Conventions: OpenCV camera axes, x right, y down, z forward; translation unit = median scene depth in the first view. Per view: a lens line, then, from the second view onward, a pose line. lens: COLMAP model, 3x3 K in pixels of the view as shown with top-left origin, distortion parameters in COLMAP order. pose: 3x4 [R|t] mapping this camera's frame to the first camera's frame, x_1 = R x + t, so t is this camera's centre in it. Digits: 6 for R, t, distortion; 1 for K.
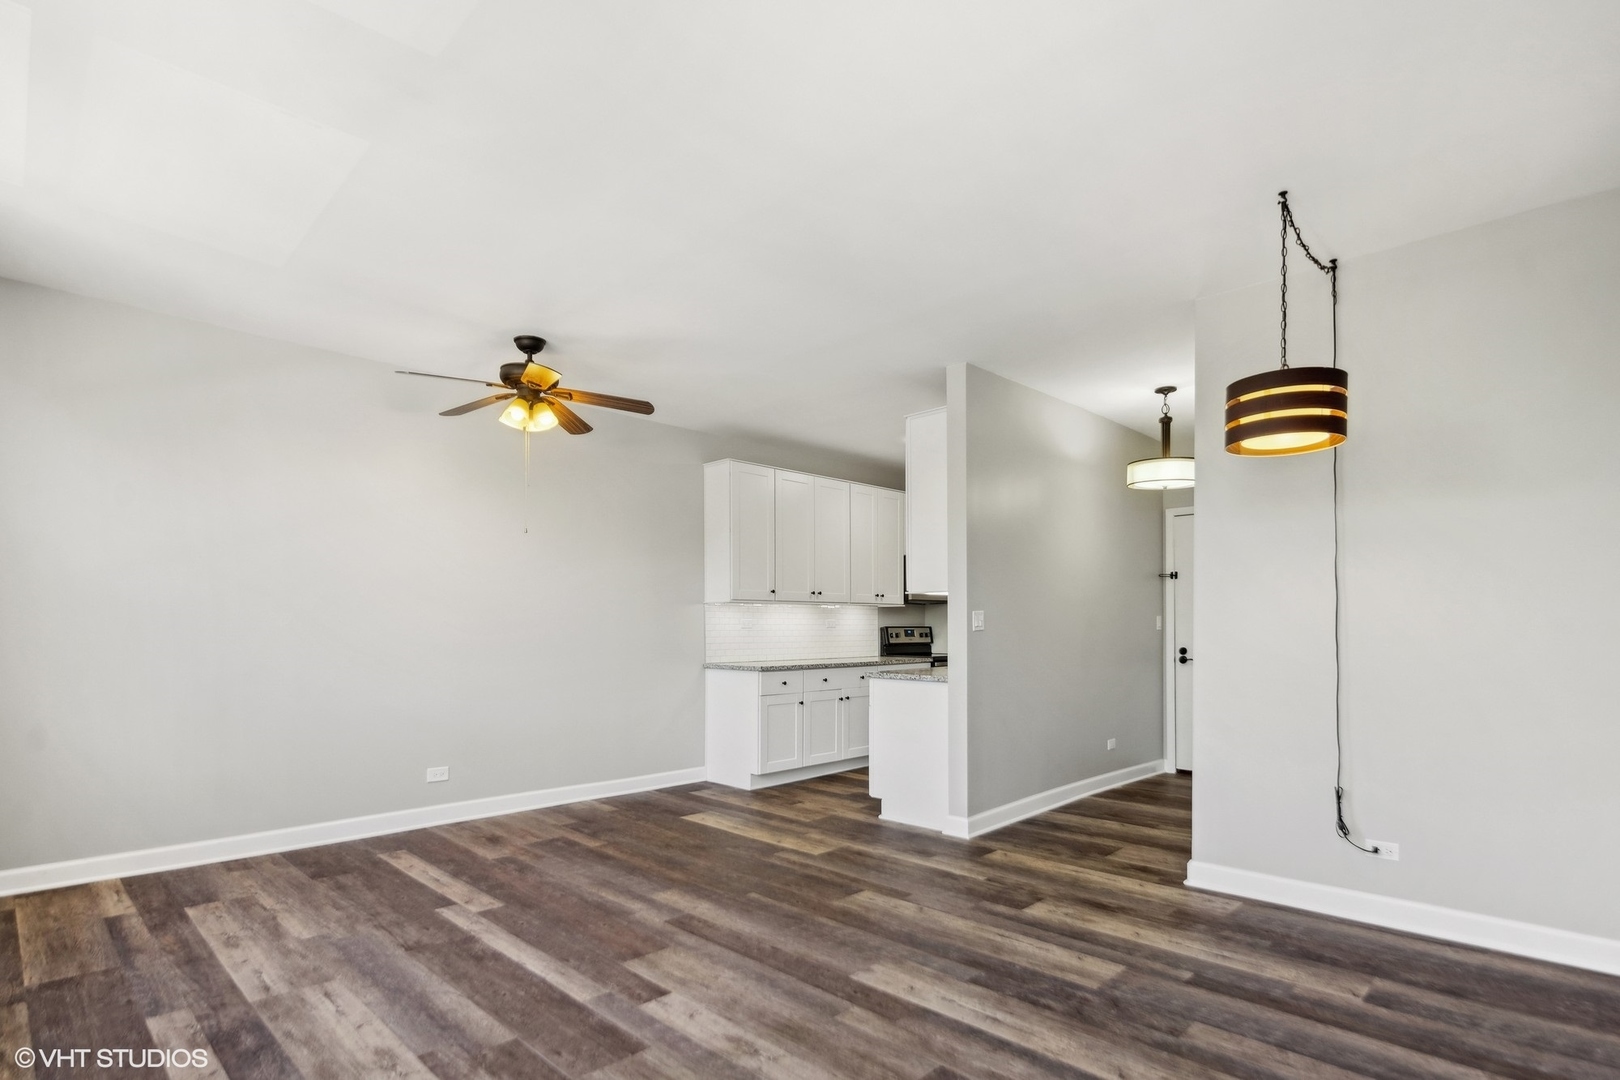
lens RADIAL K [[824.0, 0, 815.2], [0, 824.0, 619.5], [0, 0, 1]] dist [0.002262, 0.000012]
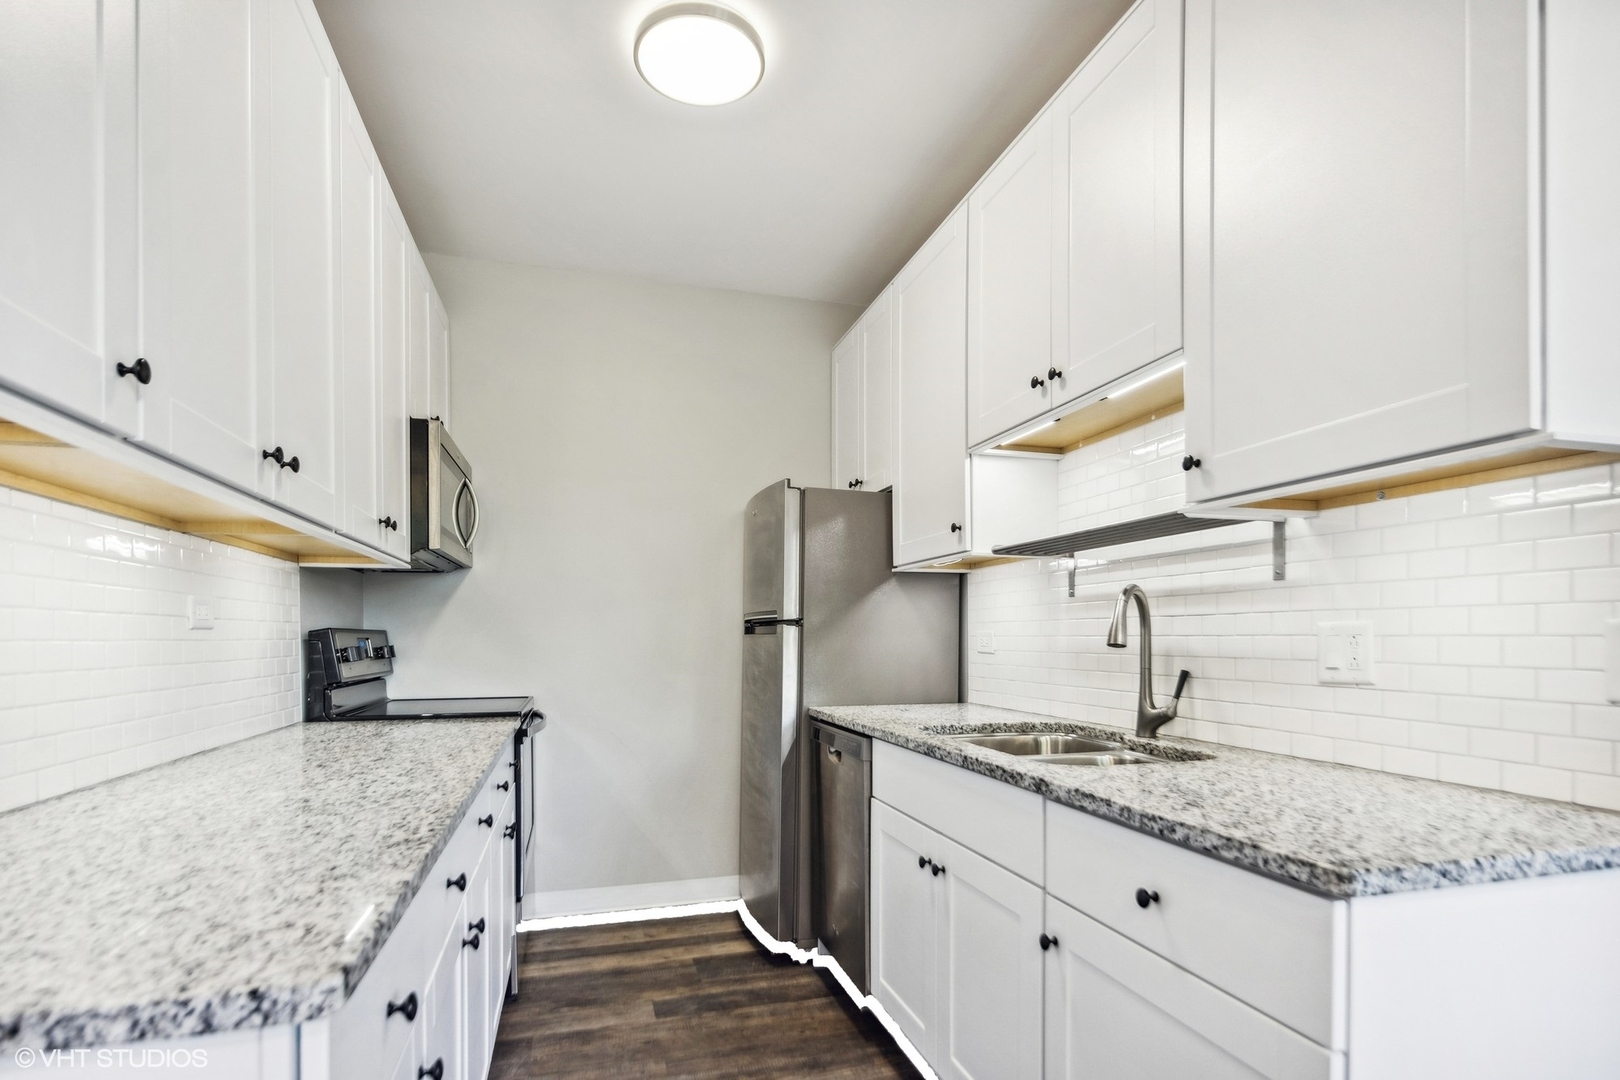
lens RADIAL K [[824.0, 0, 815.2], [0, 824.0, 619.5], [0, 0, 1]] dist [0.002262, 0.000012]
pose [[0.488093, 0.017093, 0.872624, -0.165177], [-0.004462, 0.999844, -0.017089, 0.016734], [-0.872780, 0.004447, 0.488093, 1.156410]]
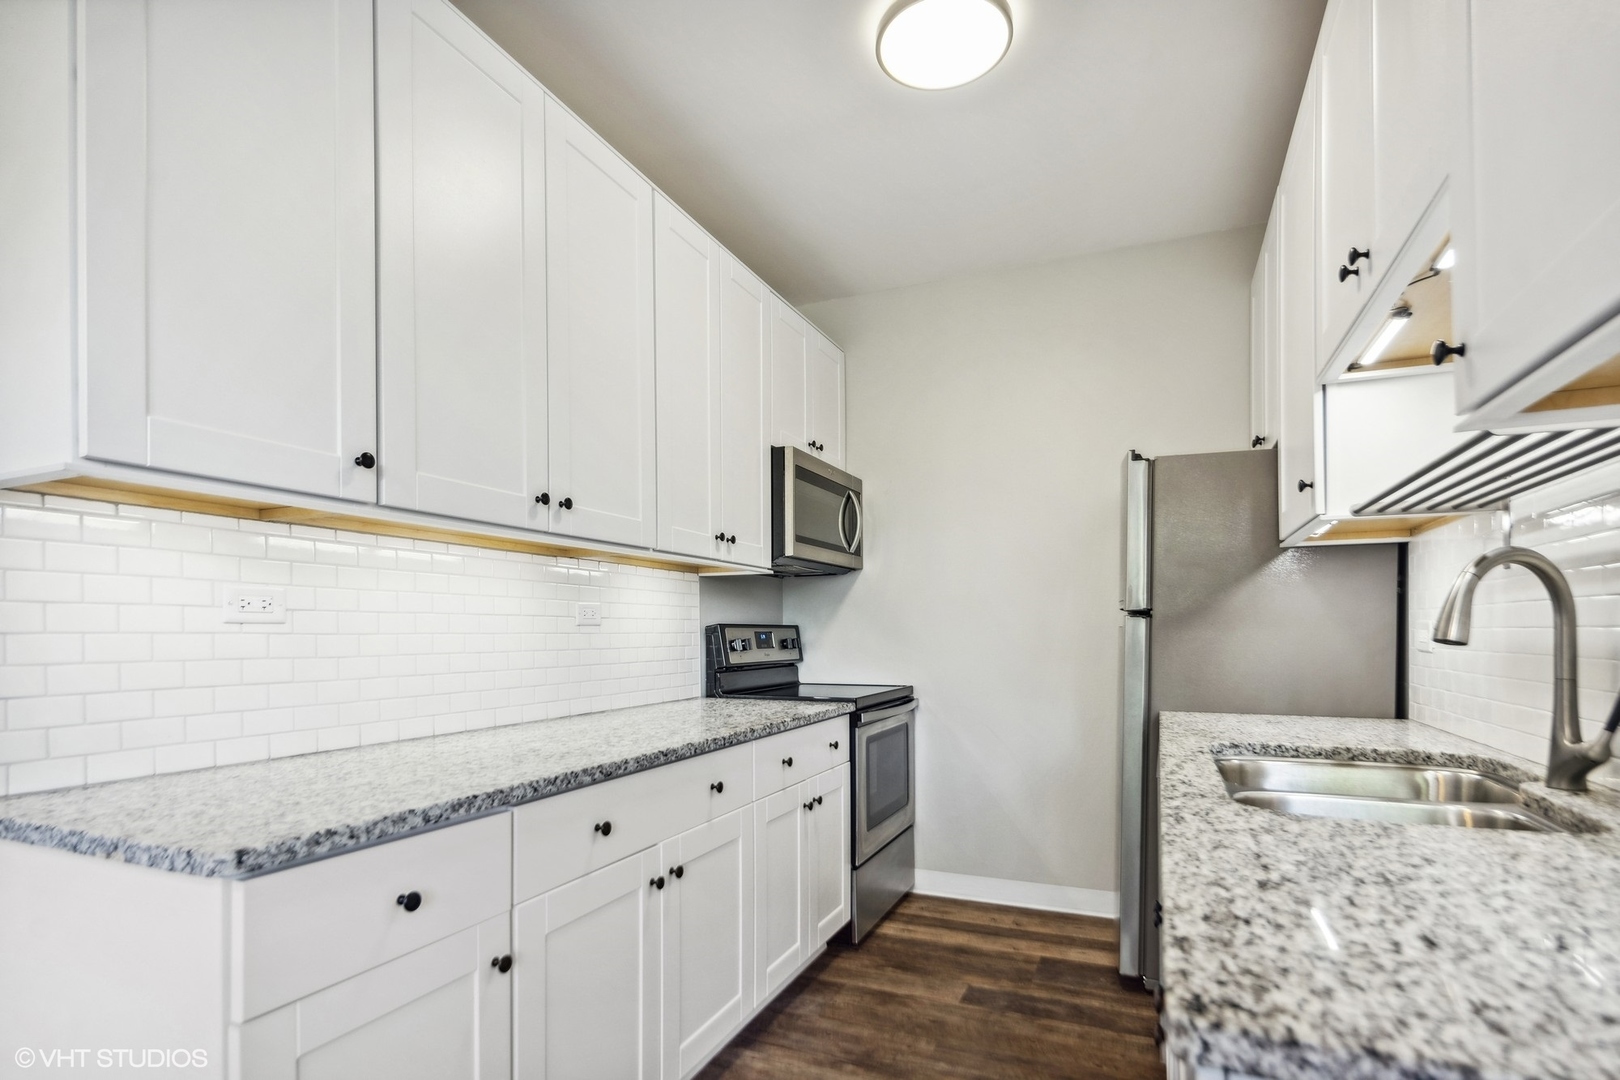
lens RADIAL K [[789.0, 0, 815.0], [0, 789.0, 650.0], [0, 0, 1]] dist [0.019238, 0.000056]
pose [[0.933436, -0.010720, 0.358585, -0.018873], [0.000296, 0.999576, 0.029112, 0.017092], [-0.358745, -0.027068, 0.933043, 1.055295]]
